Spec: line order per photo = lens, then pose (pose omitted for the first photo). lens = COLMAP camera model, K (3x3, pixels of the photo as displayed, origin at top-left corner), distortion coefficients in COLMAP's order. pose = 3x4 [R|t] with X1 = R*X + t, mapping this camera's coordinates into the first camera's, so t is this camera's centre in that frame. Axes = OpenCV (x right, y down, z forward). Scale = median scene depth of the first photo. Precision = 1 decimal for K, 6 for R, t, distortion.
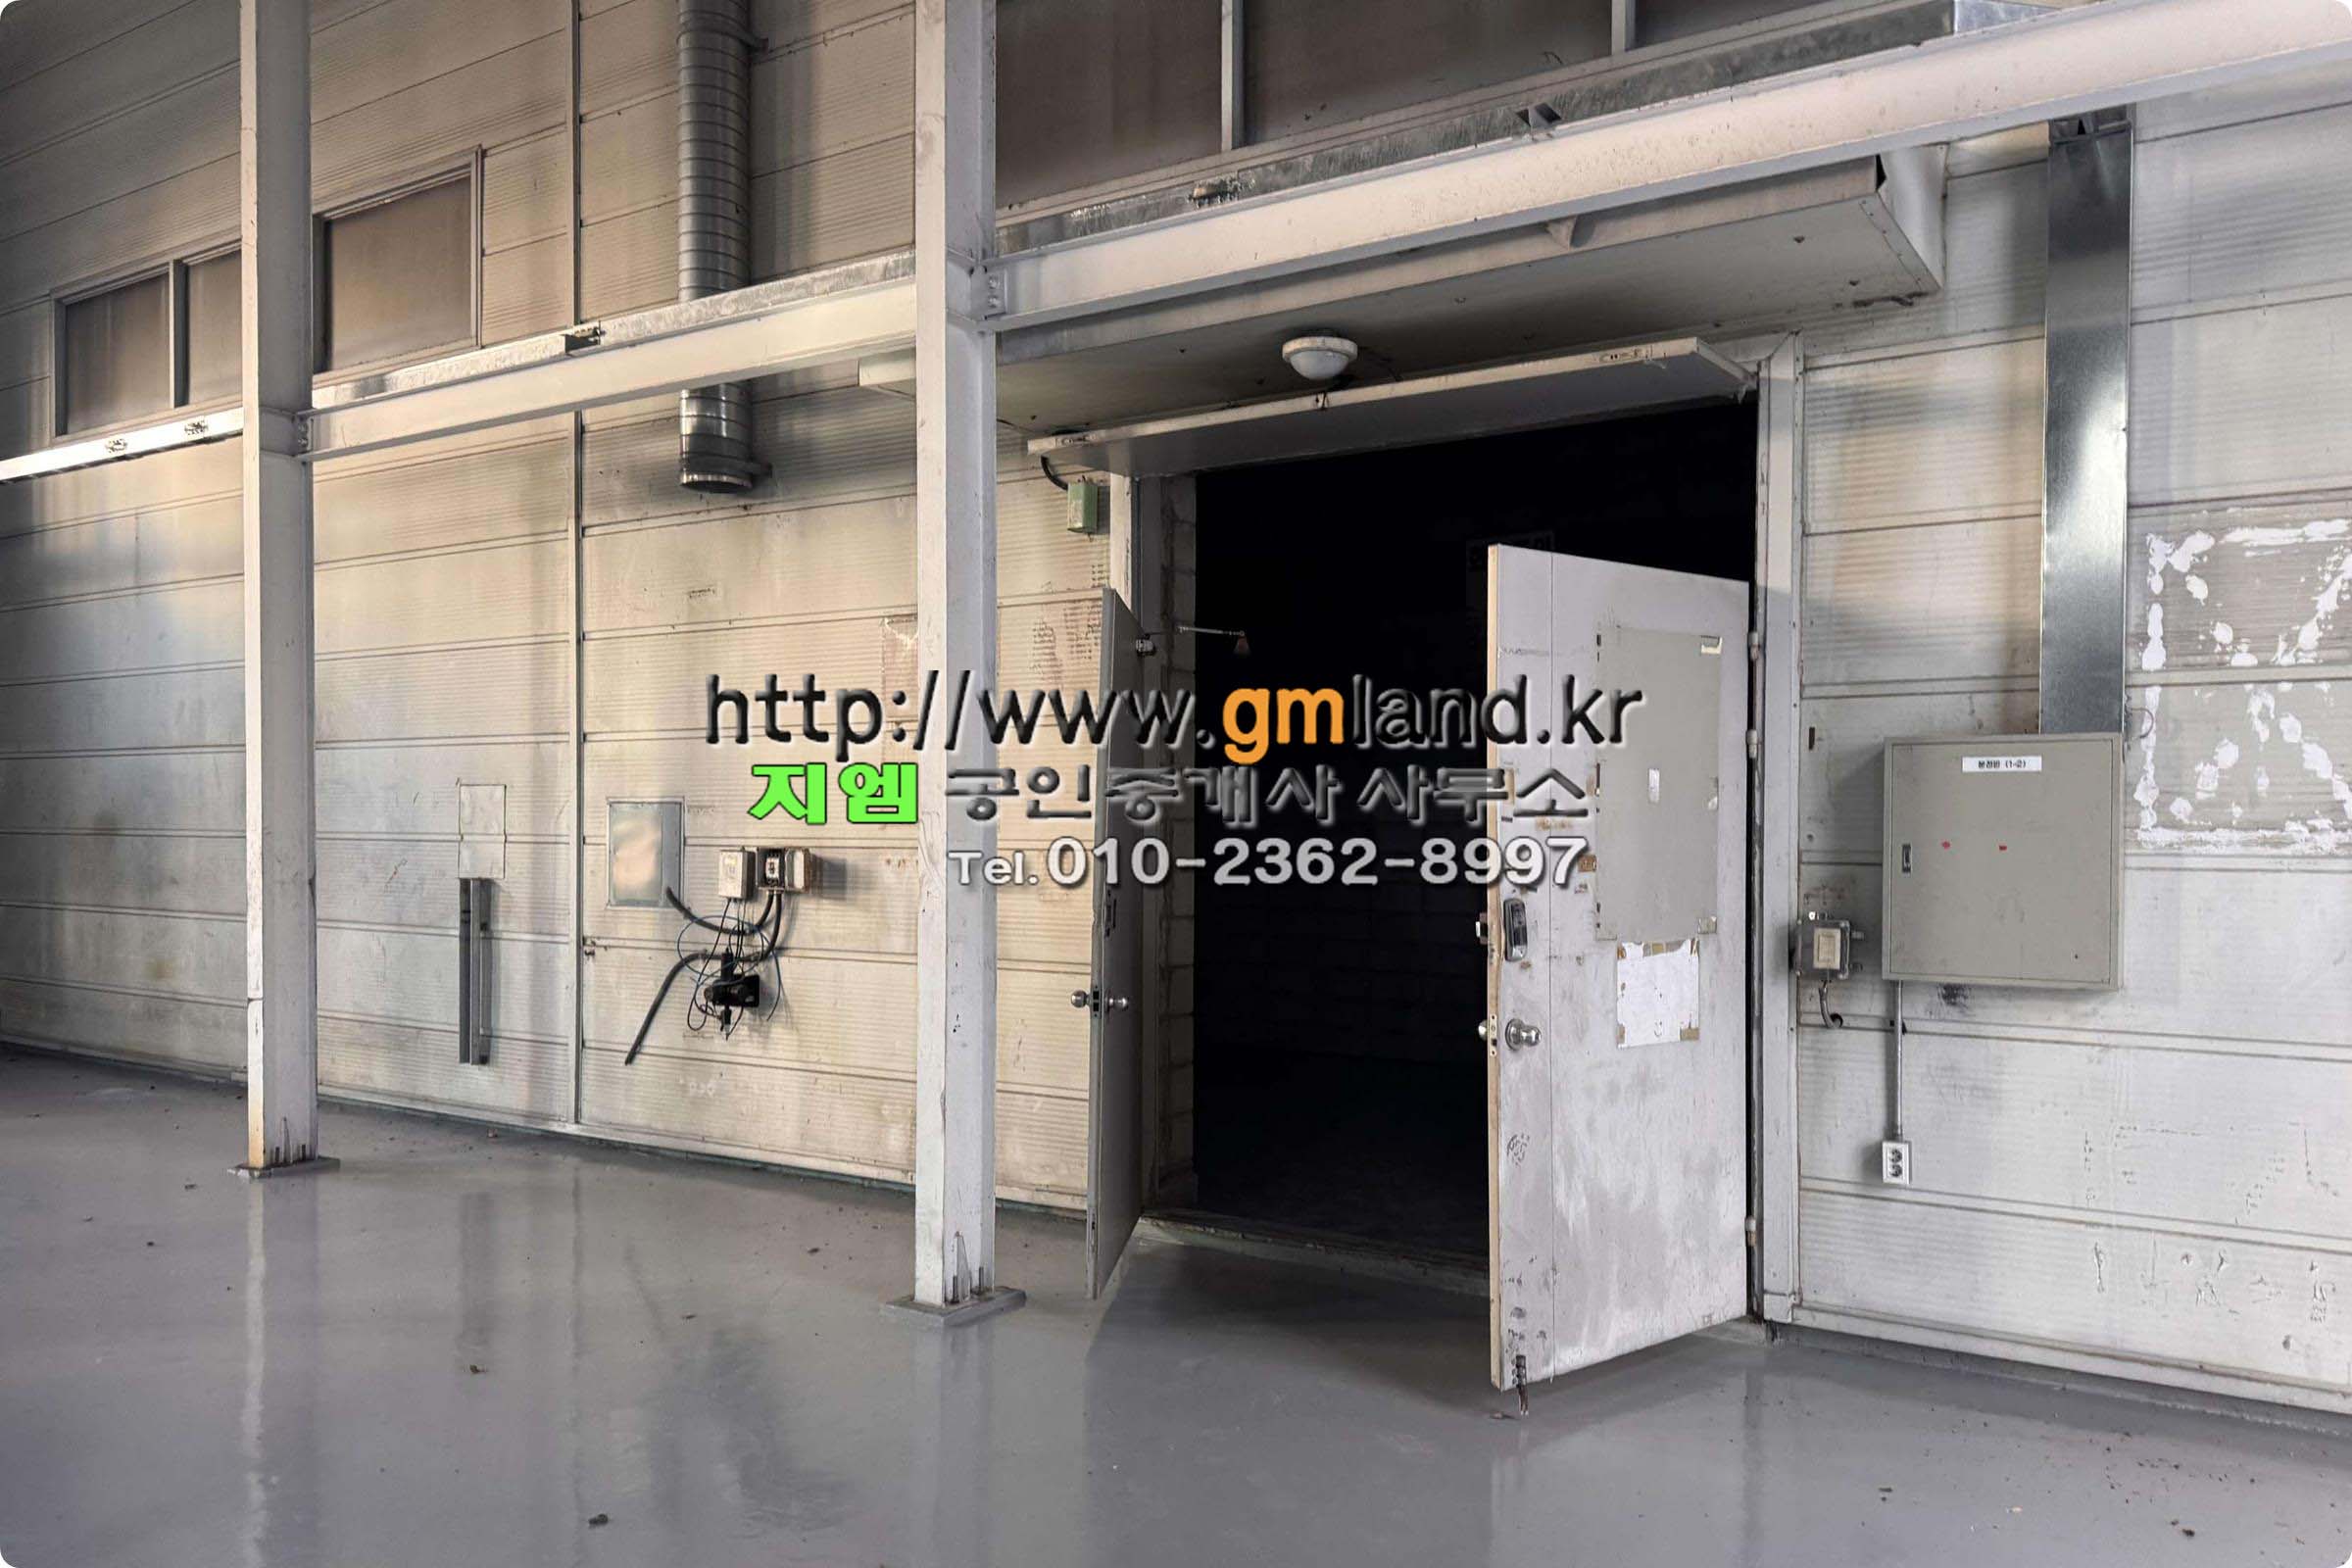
lens RADIAL K [[1678.6, 0, 1213.8], [0, 1678.6, 833.2], [0, 0, 1]] dist [0.071848, -0.071678]
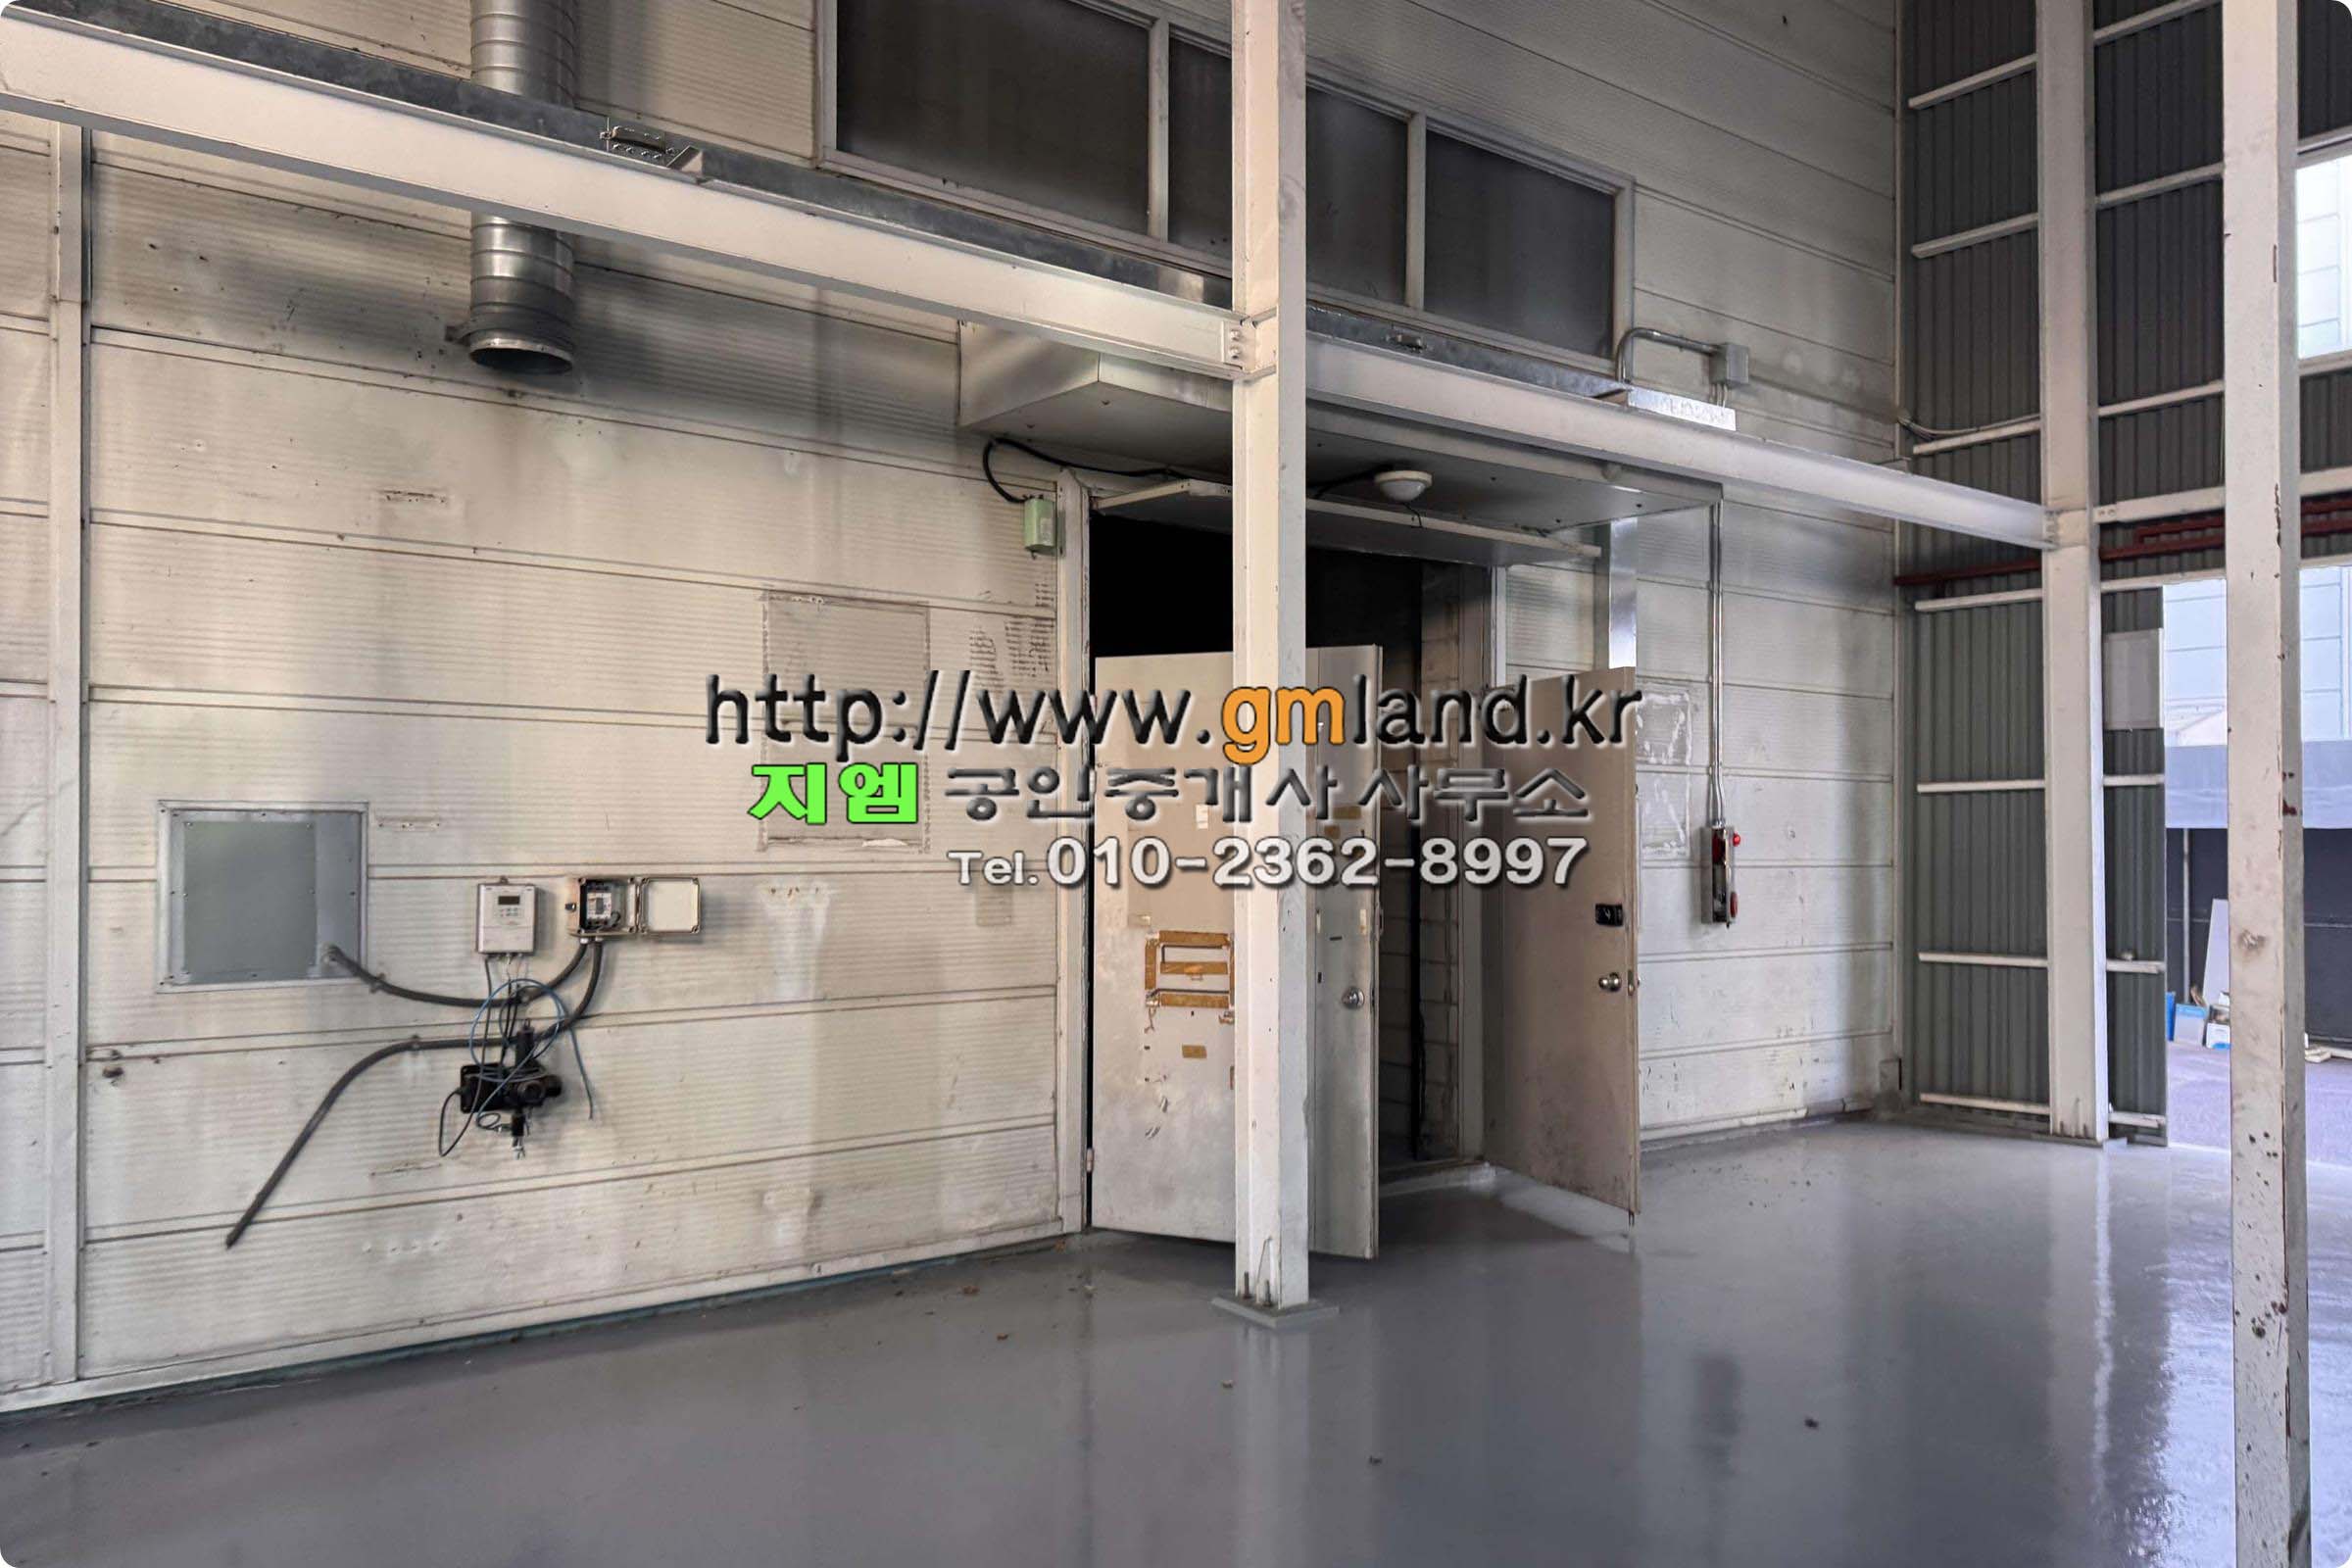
lens RADIAL K [[1722.1, 0, 1207.5], [0, 1722.1, 828.0], [0, 0, 1]] dist [0.066942, -0.083470]
pose [[0.333086, 0.011570, 0.942825, -0.849415], [0.009910, 0.999827, -0.015770, 0.001400], [-0.942844, 0.014596, 0.332914, 0.484674]]
